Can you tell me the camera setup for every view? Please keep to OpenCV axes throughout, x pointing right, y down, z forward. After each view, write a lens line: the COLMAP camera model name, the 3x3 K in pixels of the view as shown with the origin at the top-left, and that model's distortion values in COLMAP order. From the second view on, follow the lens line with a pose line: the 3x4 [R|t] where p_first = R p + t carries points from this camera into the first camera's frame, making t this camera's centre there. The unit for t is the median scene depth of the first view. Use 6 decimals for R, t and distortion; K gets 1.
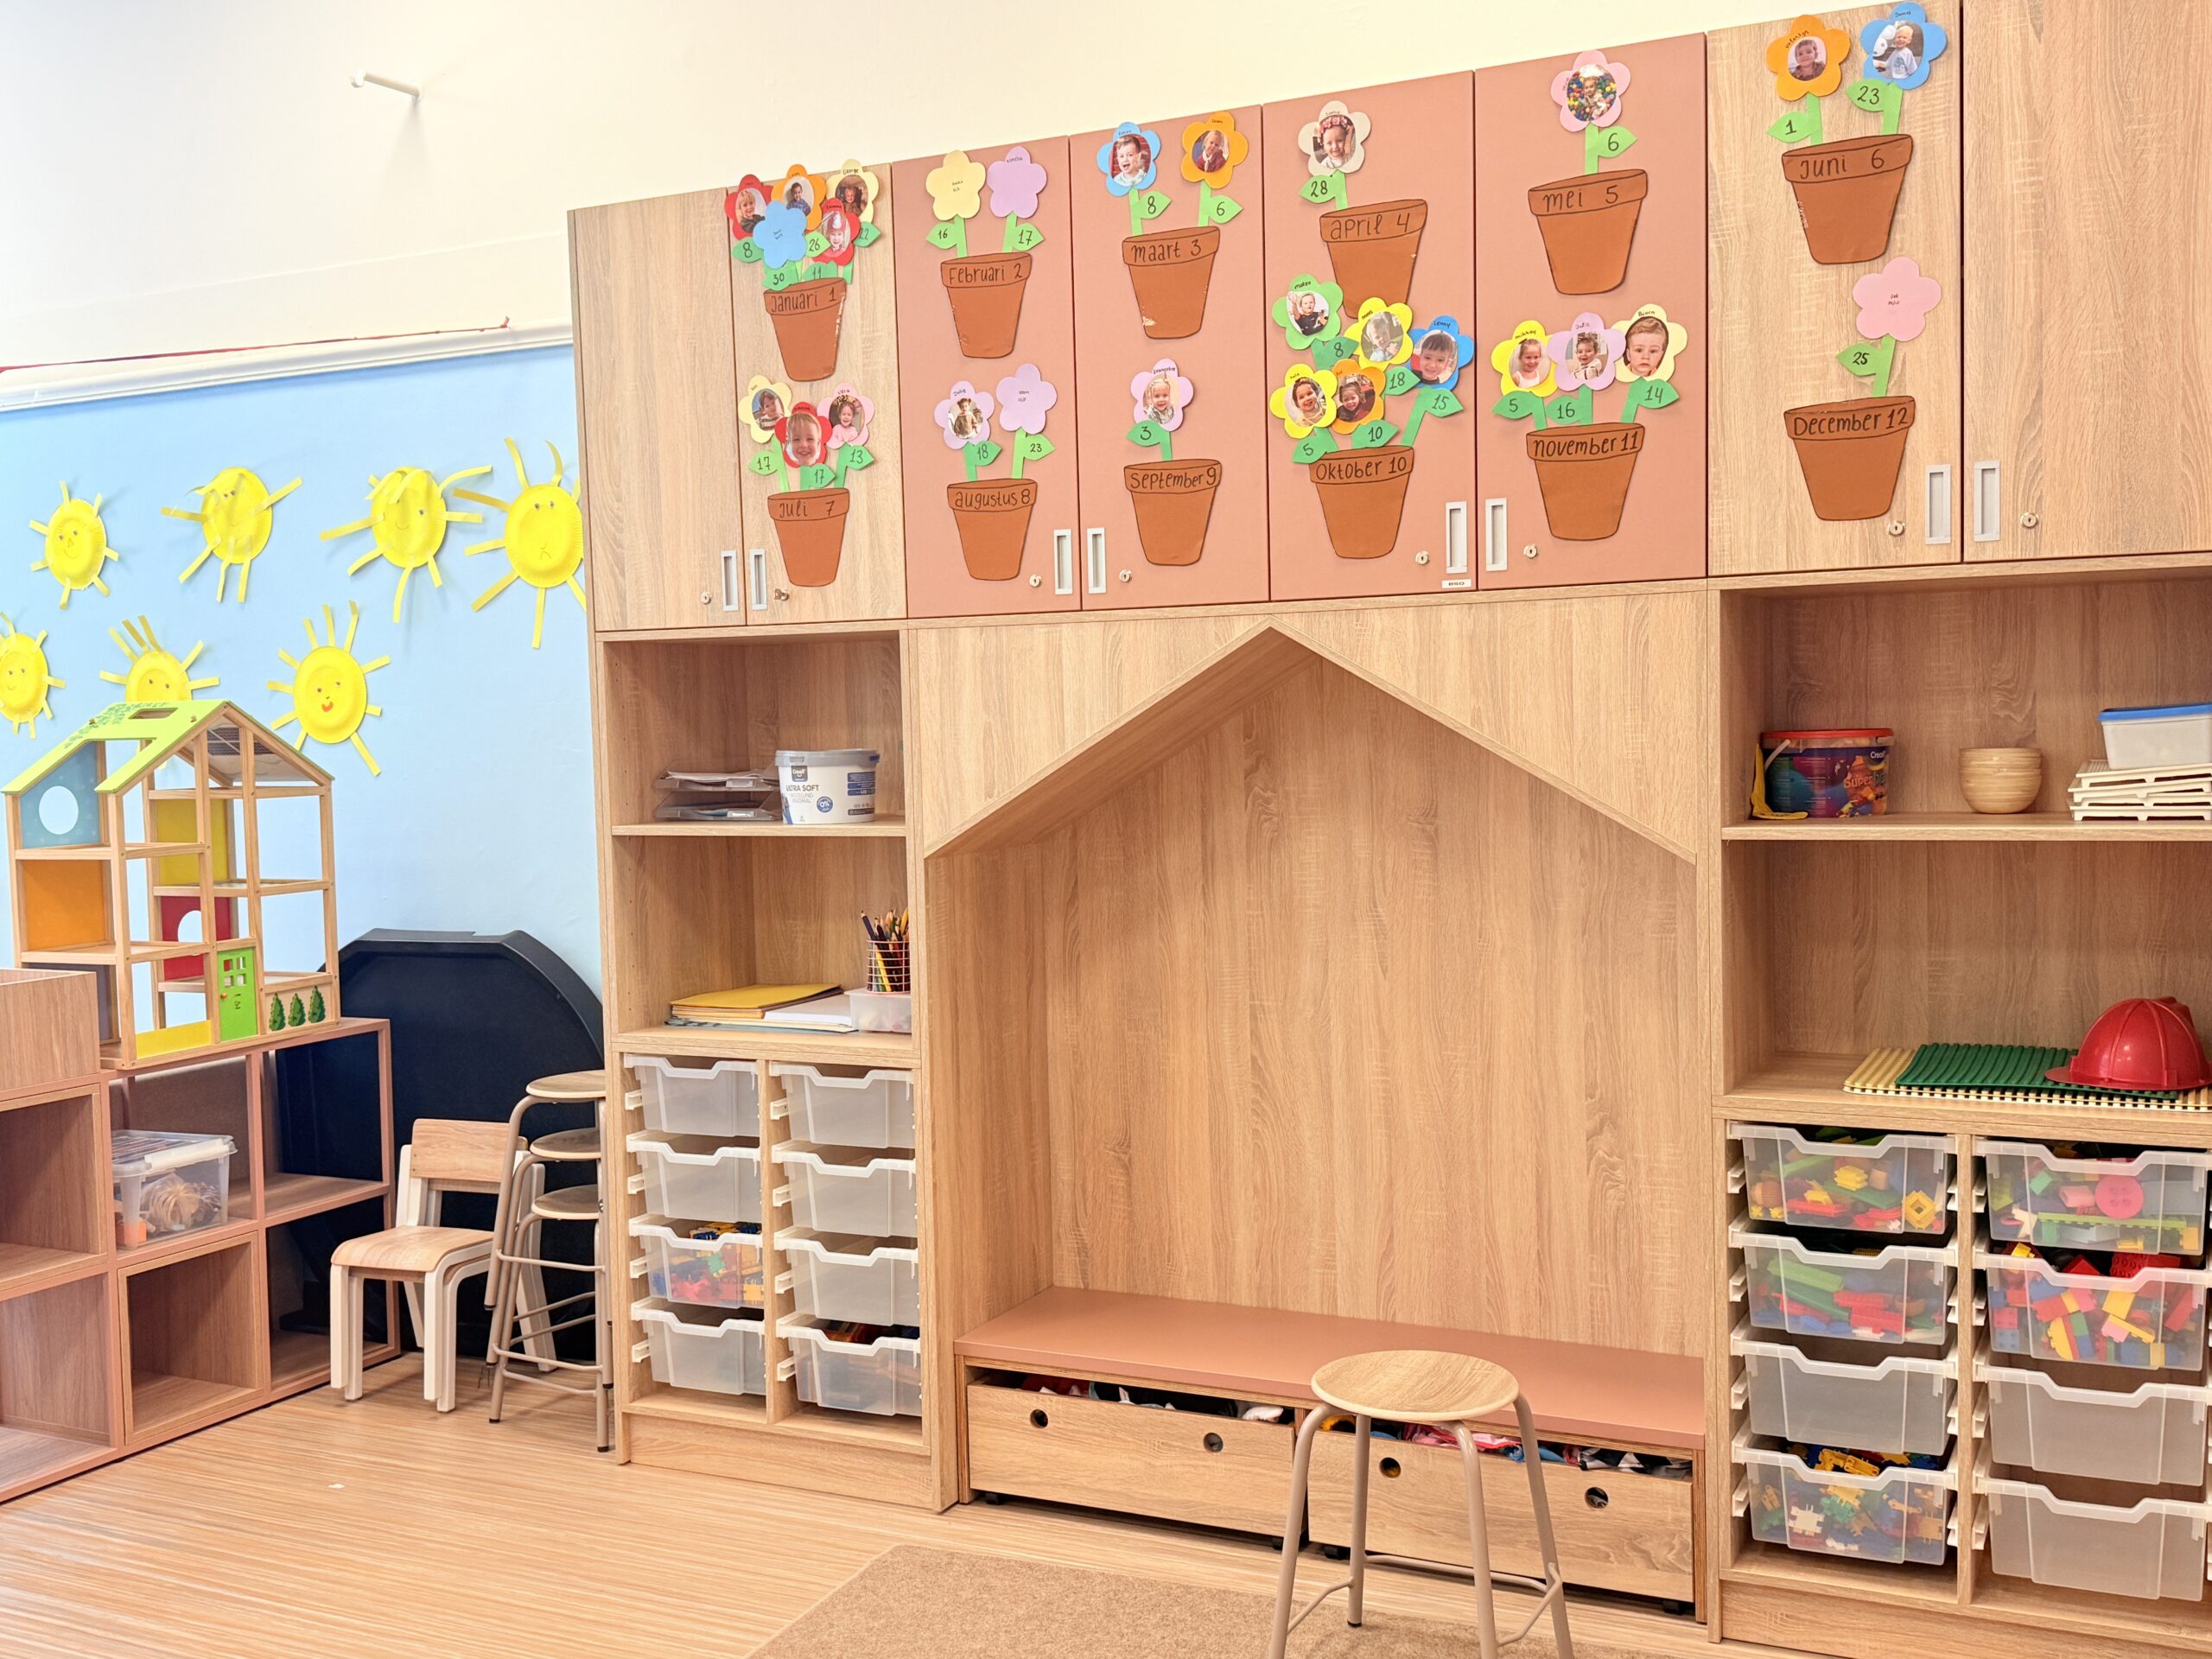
lens RADIAL K [[2174.8, 0, 1103.6], [0, 2174.8, 867.2], [0, 0, 1]] dist [0.049120, 0.000000]
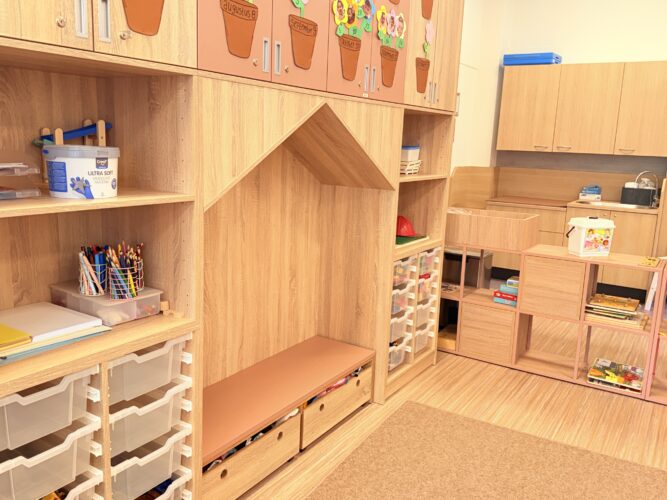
lens RADIAL K [[576.7, 0, 305.1], [0, 576.7, 255.3], [0, 0, 1]] dist [0.104085, -0.191660]
pose [[0.112952, -0.167549, 0.979372, -0.636770], [0.025920, 0.985841, 0.165666, -0.053525], [-0.993262, 0.006673, 0.115695, 1.018234]]
